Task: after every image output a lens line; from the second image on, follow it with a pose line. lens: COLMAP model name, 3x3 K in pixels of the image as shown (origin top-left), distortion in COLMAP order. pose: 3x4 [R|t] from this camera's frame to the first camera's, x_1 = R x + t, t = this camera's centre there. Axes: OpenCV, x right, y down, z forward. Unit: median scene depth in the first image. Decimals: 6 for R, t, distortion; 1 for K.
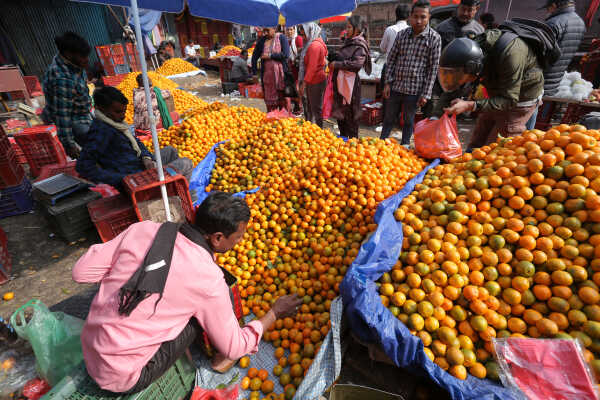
lens RADIAL K [[289.4, 0, 300.0], [0, 289.4, 200.0], [0, 0, 1]] dist [-0.075175, 0.031170]
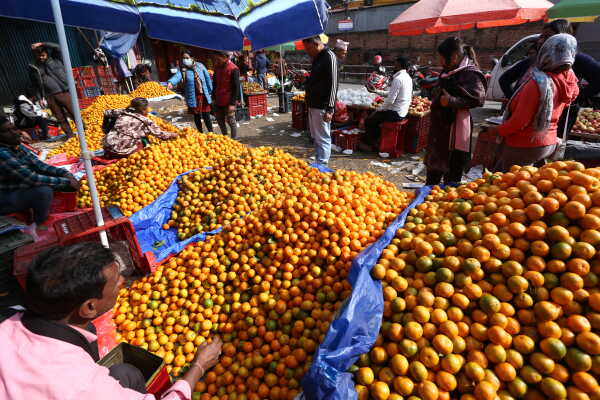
lens RADIAL K [[289.4, 0, 300.0], [0, 289.4, 200.0], [0, 0, 1]] dist [-0.075175, 0.031170]
pose [[0.998121, -0.010860, 0.060298, 0.058609], [0.015285, 0.997184, -0.073413, -0.078488], [-0.059331, 0.074197, 0.995477, 0.142208]]
